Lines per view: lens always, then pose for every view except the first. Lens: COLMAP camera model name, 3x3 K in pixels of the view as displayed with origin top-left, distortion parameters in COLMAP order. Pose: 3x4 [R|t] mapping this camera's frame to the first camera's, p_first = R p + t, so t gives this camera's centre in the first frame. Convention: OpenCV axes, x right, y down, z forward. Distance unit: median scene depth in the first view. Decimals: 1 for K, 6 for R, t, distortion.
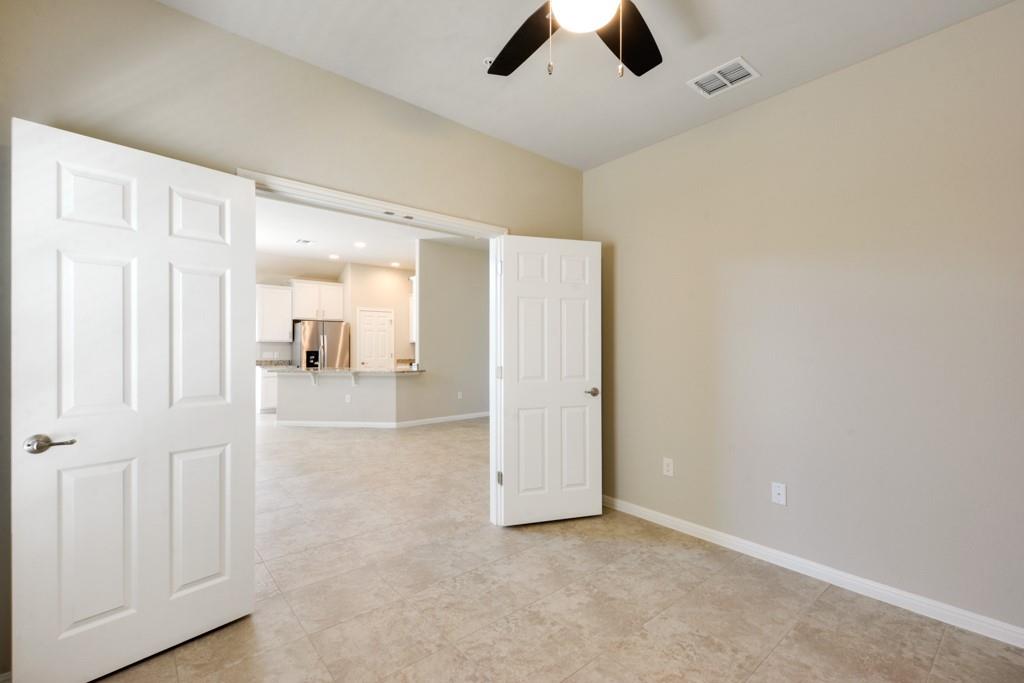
lens RADIAL K [[447.9, 0, 512.1], [0, 447.9, 342.4], [0, 0, 1]] dist [0.018146, -0.008293]
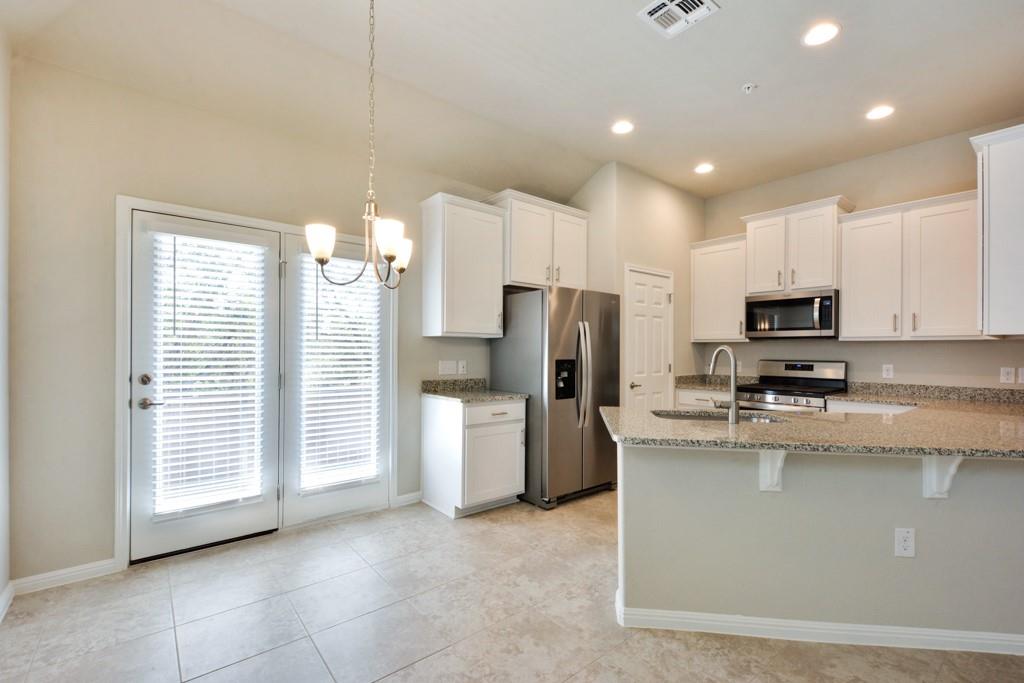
lens RADIAL K [[447.9, 0, 514.6], [0, 447.9, 348.2], [0, 0, 1]] dist [0.018146, -0.008293]
pose [[0.999898, 0.006249, -0.012819, -0.469605], [-0.006168, 0.999961, 0.006353, 0.006205], [0.012858, -0.006273, 0.999898, 0.569604]]
